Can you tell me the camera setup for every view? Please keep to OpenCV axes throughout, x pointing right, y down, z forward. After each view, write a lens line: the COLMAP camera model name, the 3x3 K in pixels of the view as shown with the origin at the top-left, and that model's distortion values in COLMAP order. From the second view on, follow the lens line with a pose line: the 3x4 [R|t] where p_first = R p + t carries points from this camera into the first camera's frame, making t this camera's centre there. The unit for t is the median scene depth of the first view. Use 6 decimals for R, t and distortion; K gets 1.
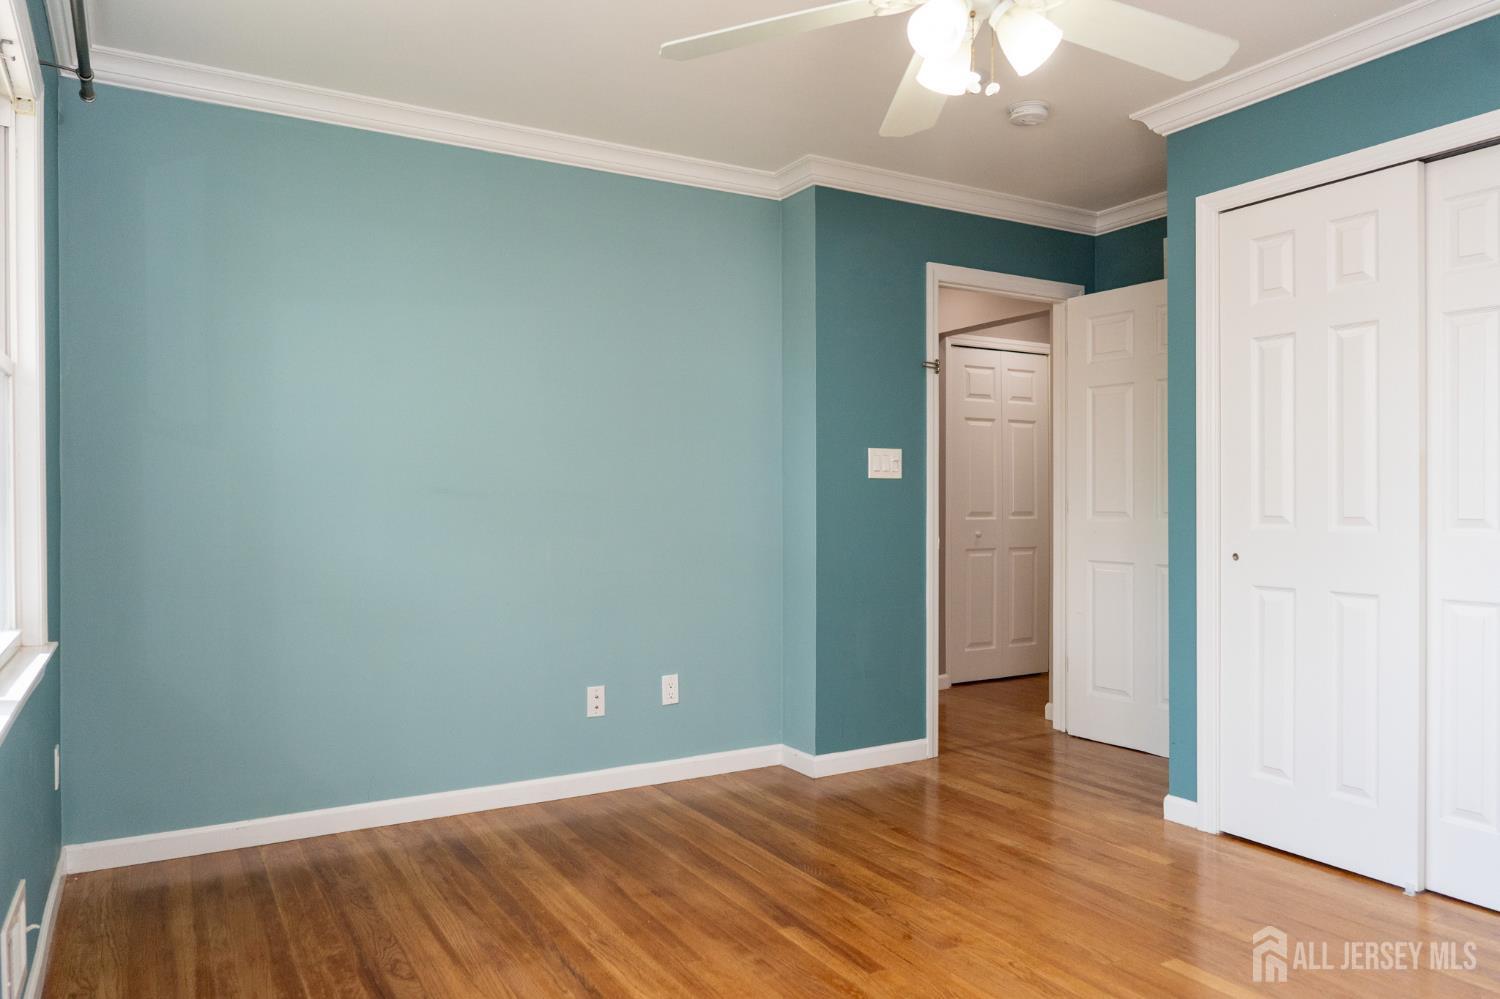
lens RADIAL K [[1020.5, 0, 747.0], [0, 1020.5, 504.9], [0, 0, 1]] dist [-0.004141, 0.003522]
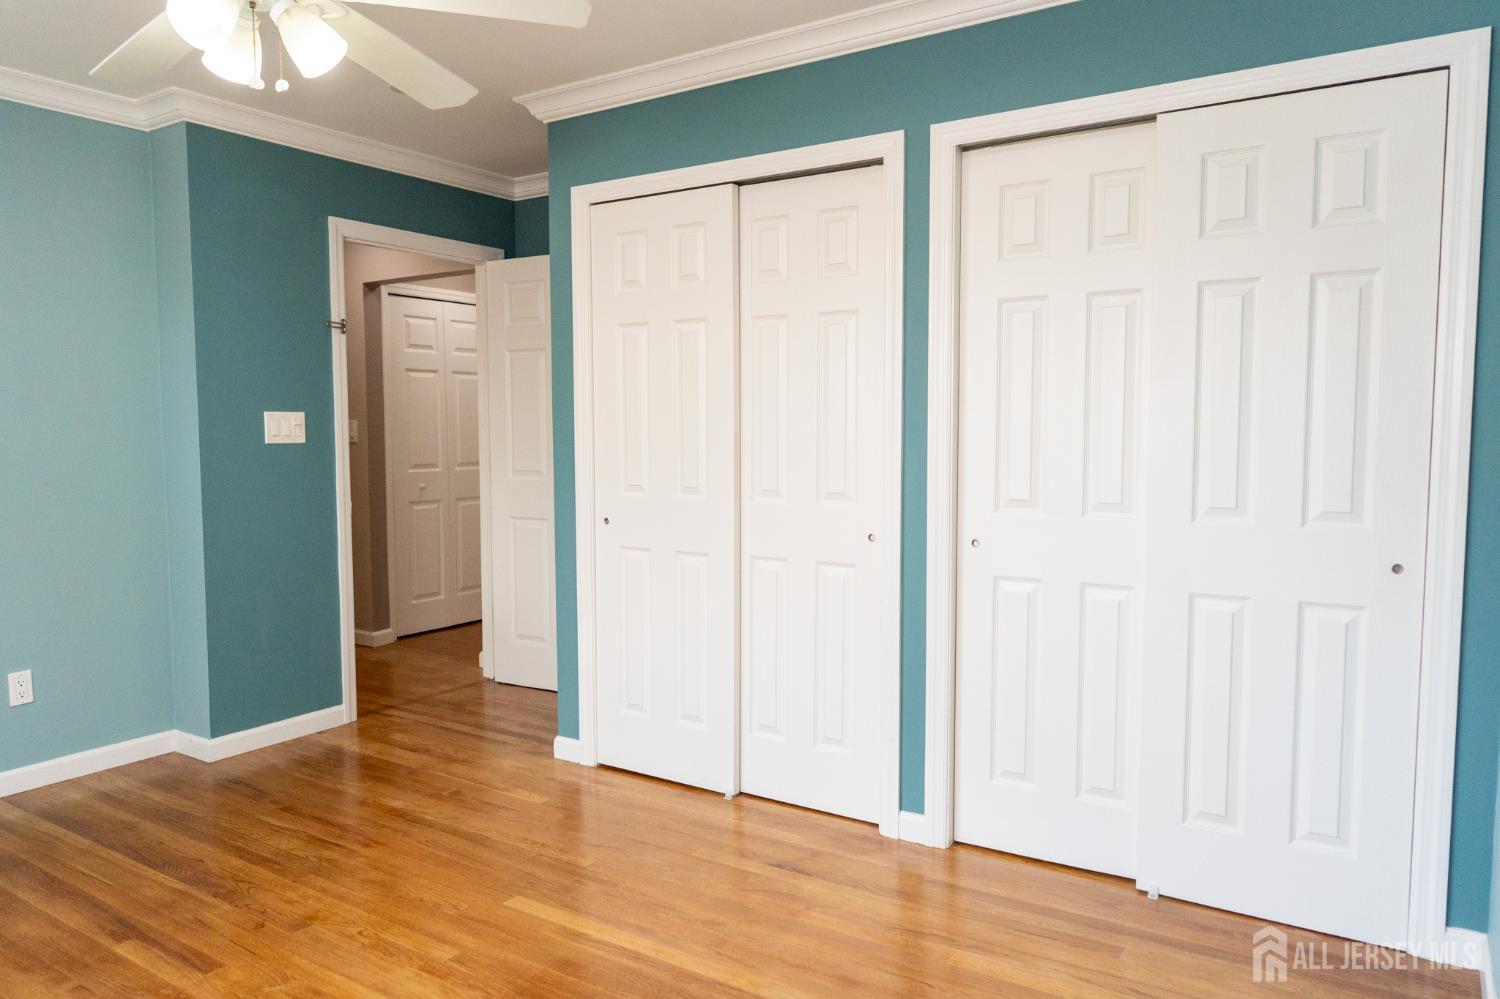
lens RADIAL K [[1020.5, 0, 753.1], [0, 1020.5, 500.7], [0, 0, 1]] dist [-0.004141, 0.003522]
pose [[0.895434, -0.033114, 0.443960, 0.125838], [0.001165, 0.997401, 0.072043, -0.050365], [-0.445192, -0.063993, 0.893146, -0.065037]]
